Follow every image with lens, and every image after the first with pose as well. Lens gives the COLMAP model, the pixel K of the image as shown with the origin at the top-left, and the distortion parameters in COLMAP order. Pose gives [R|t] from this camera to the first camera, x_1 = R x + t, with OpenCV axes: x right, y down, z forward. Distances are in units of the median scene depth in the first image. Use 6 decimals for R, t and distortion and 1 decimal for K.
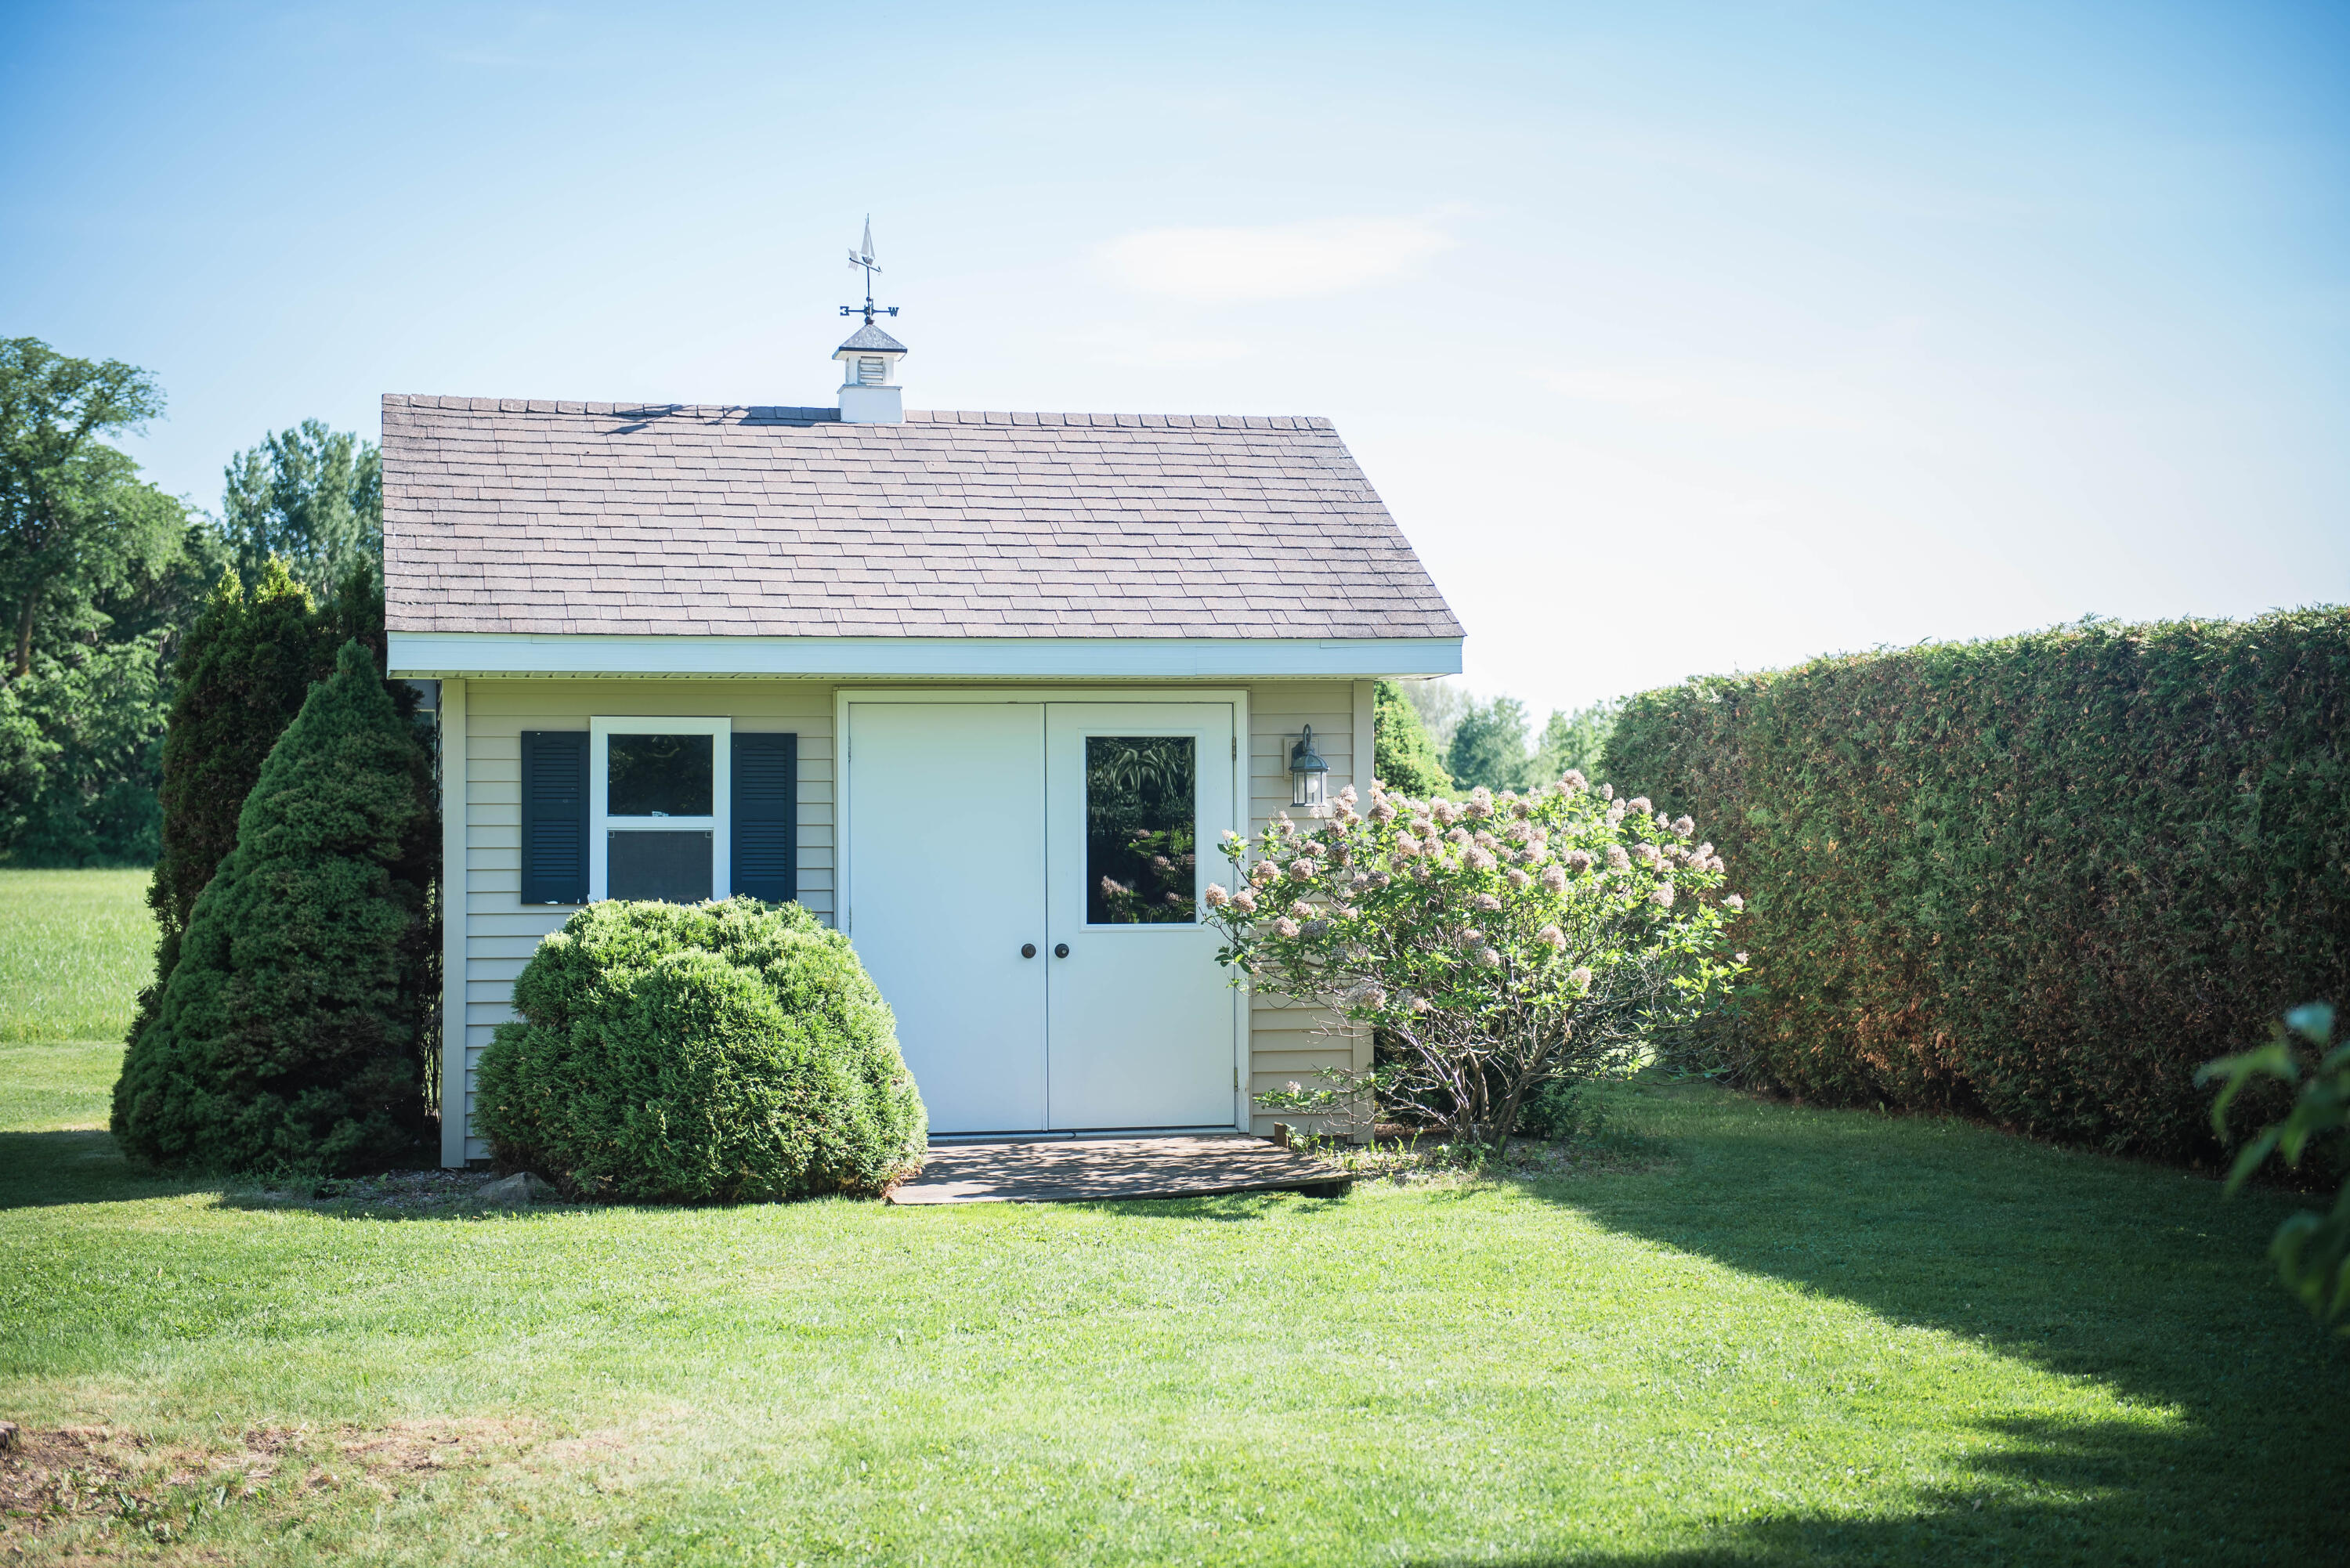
lens RADIAL K [[3389.5, 0, 1175.0], [0, 3389.5, 784.0], [0, 0, 1]] dist [0.118534, -0.020434]
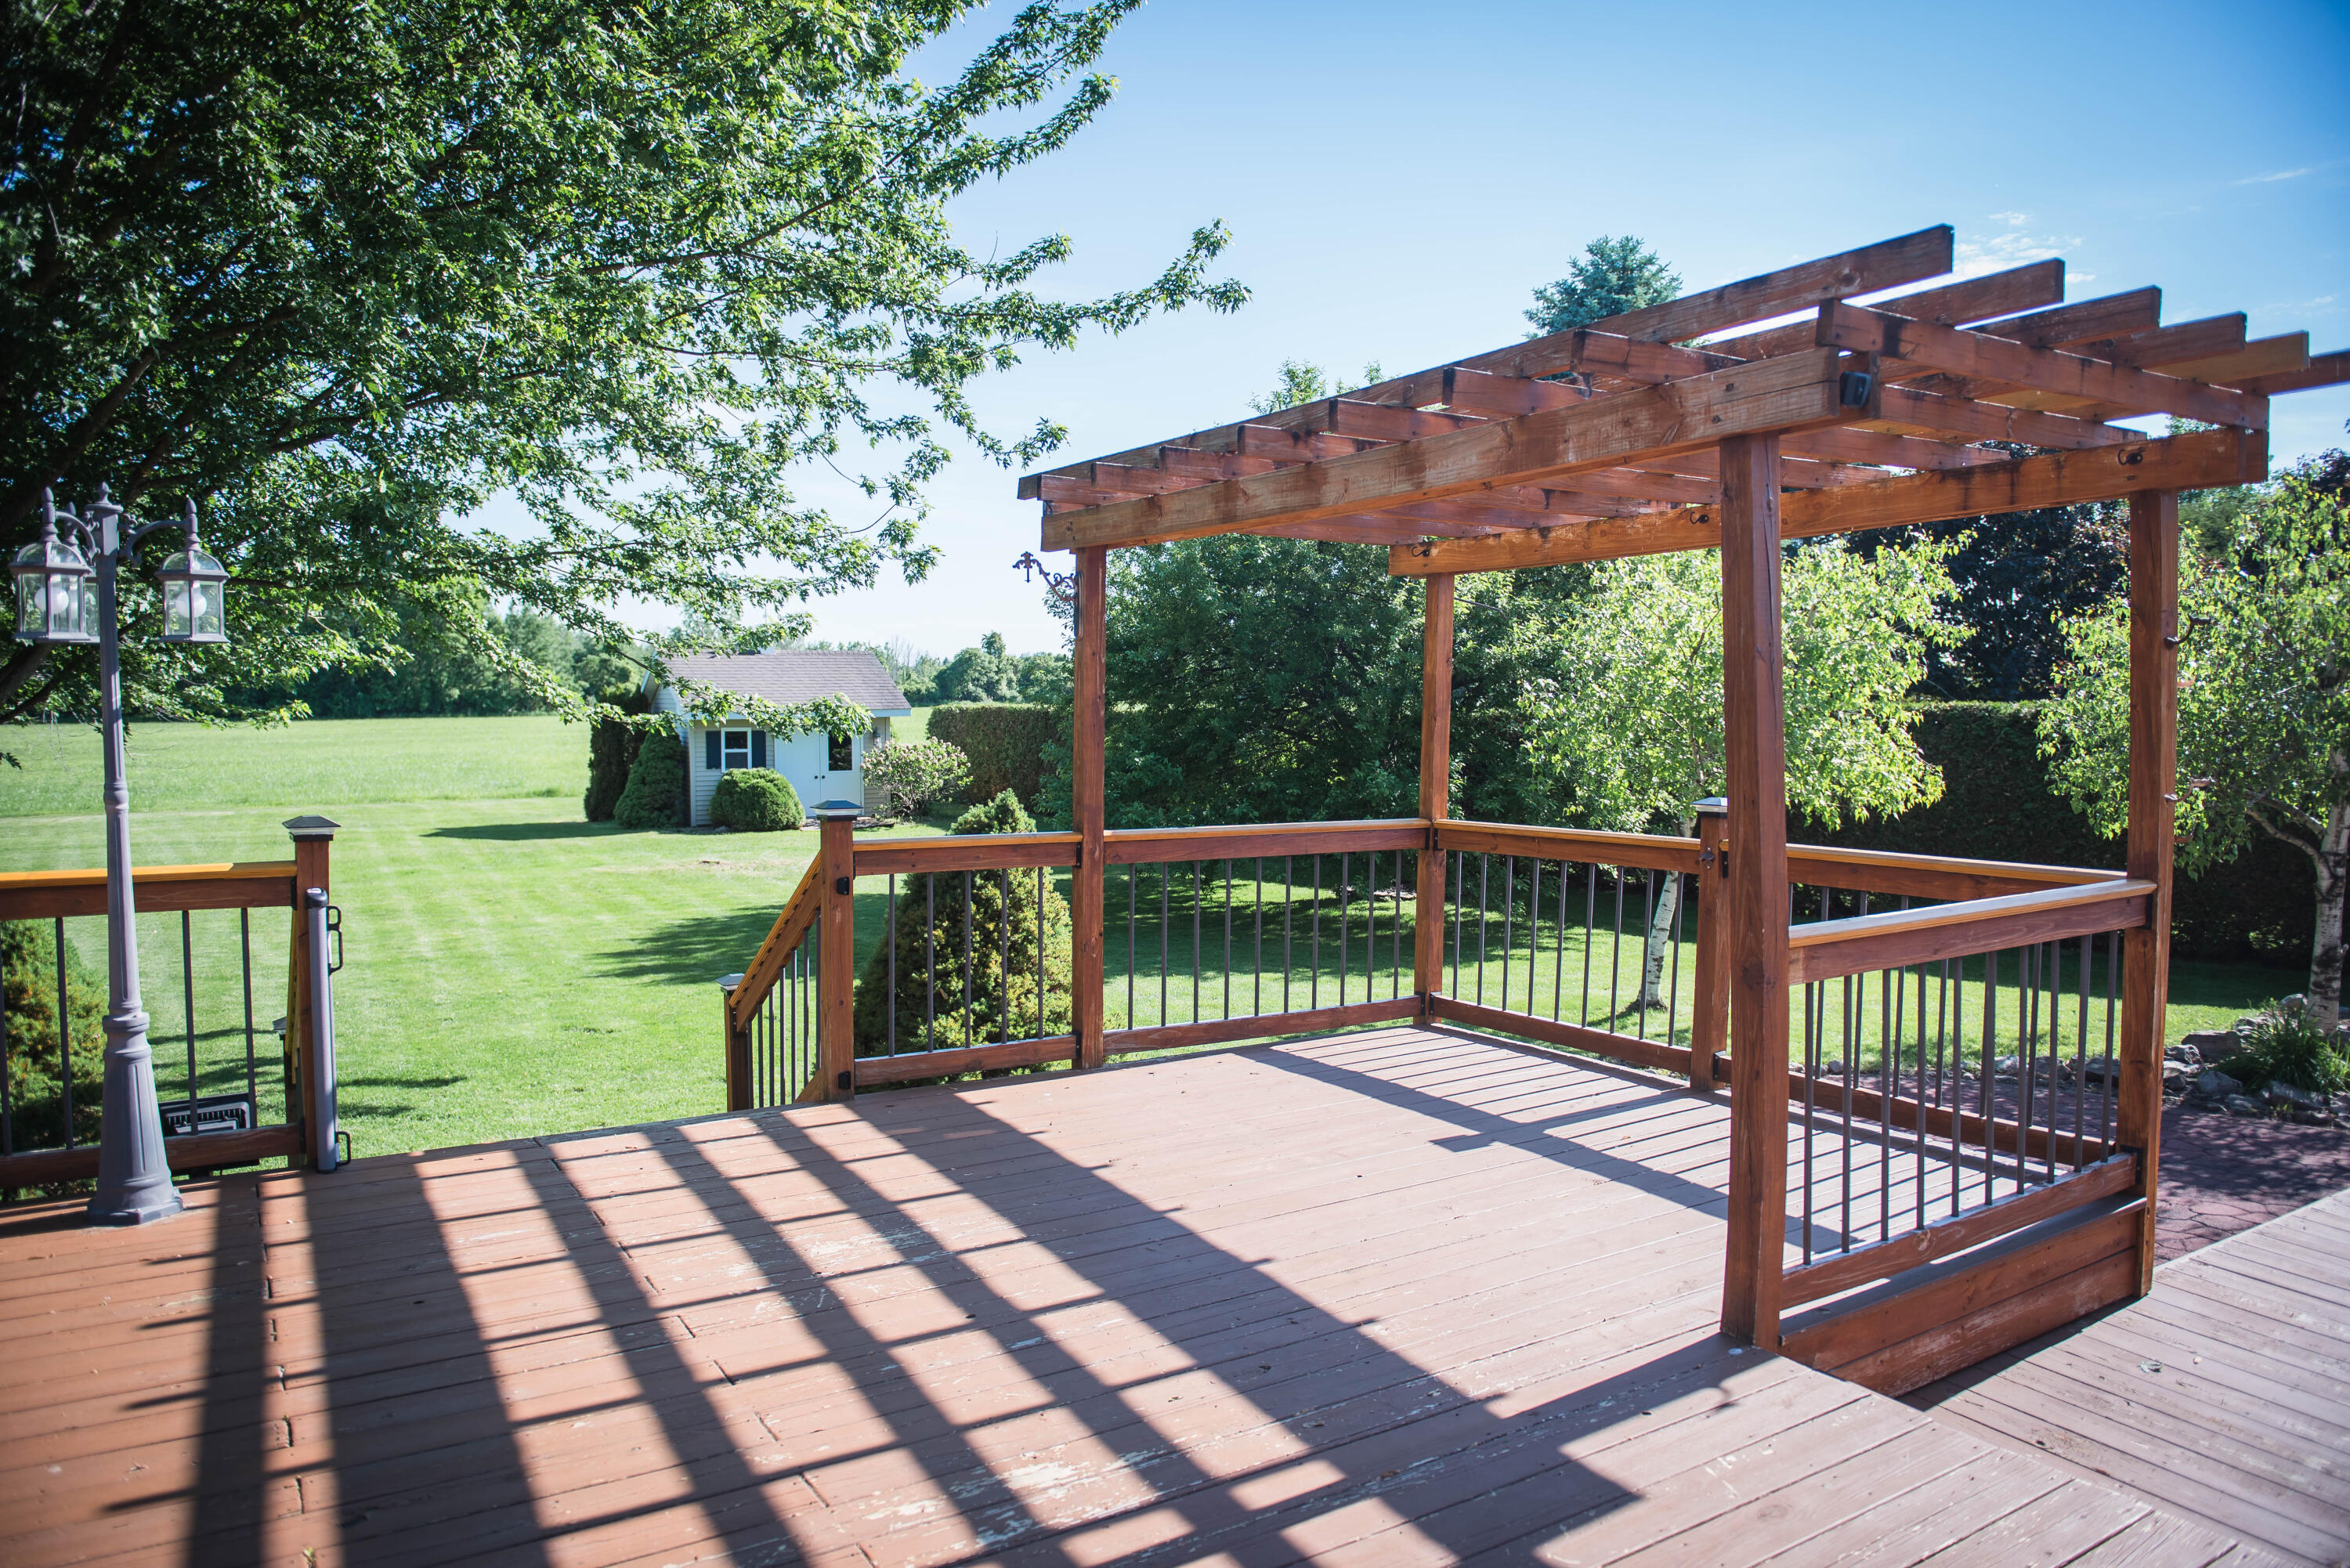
lens RADIAL K [[1617.1, 0, 1175.0], [0, 1617.1, 784.0], [0, 0, 1]] dist [-0.037846, -0.000189]
pose [[0.947551, -0.016720, 0.319168, -0.285139], [-0.007159, 0.997270, 0.073496, -0.106997], [-0.319525, -0.071926, 0.944844, -1.233626]]
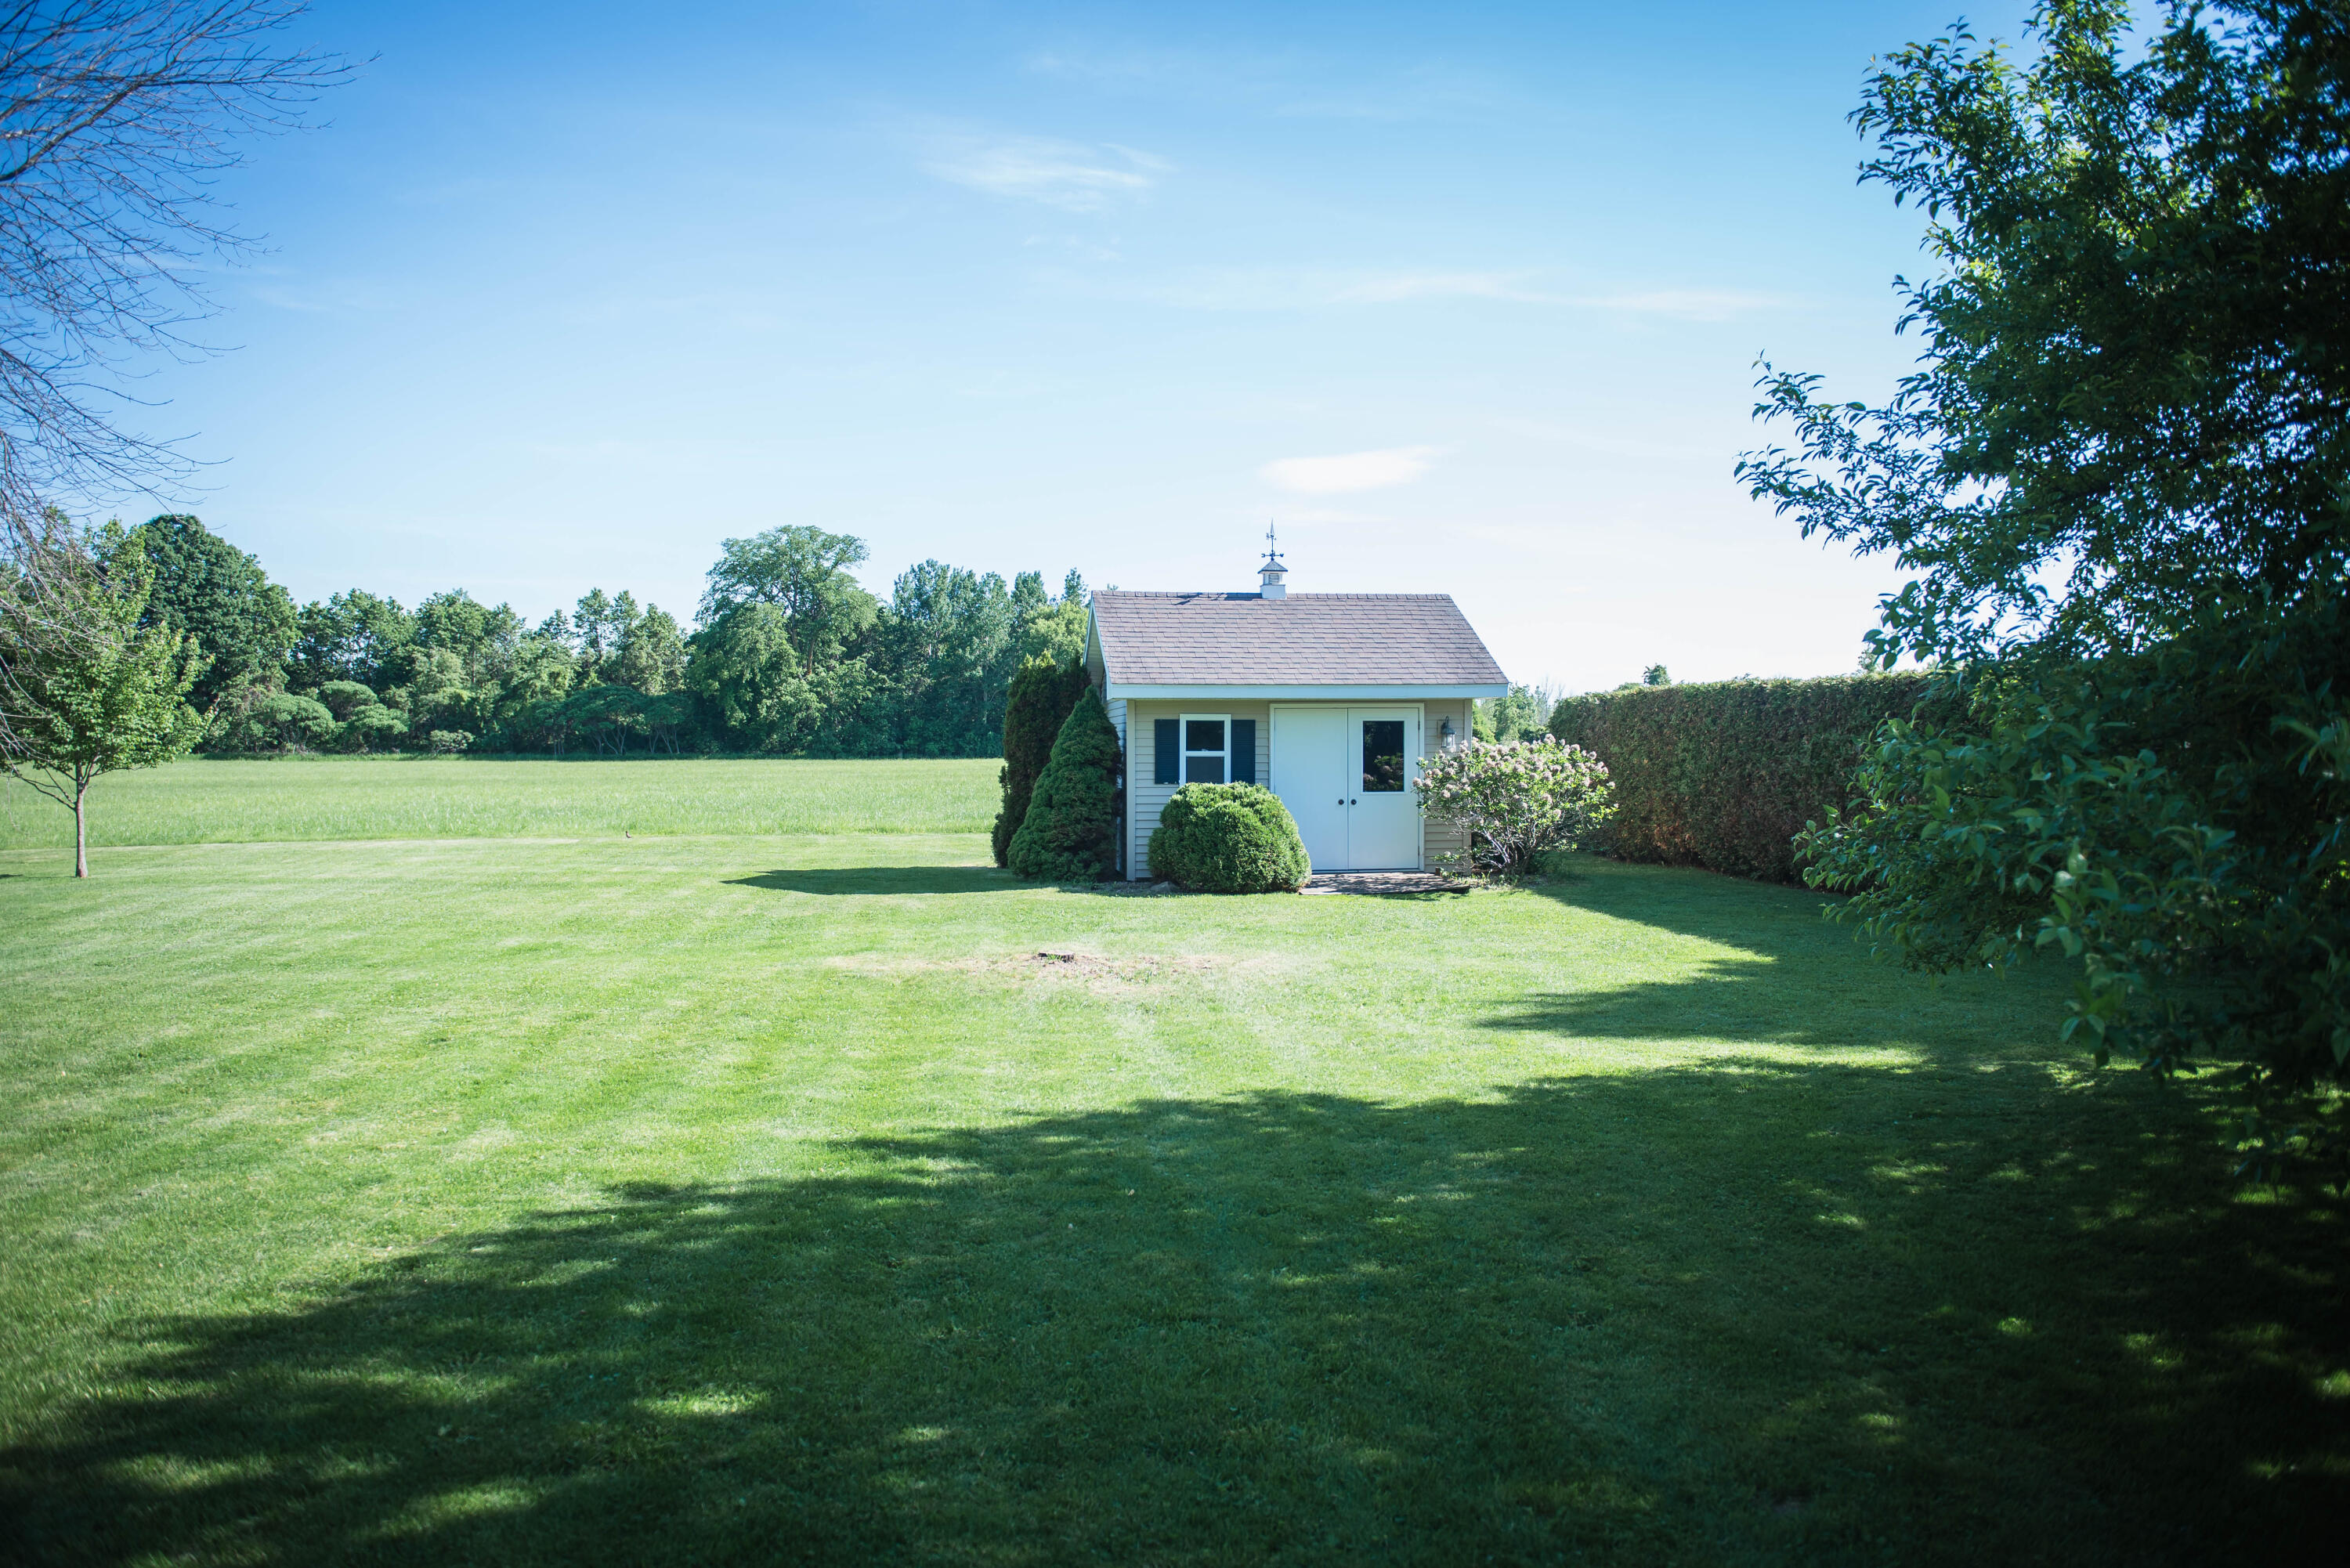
lens RADIAL K [[1600.0, 0, 1175.0], [0, 1600.0, 784.0], [0, 0, 1]] dist [-0.045306, -0.007014]
pose [[0.996867, 0.003584, -0.079019, -0.075498], [-0.000363, 0.999169, 0.040749, -0.015967], [0.079100, -0.040593, 0.996040, -0.258738]]
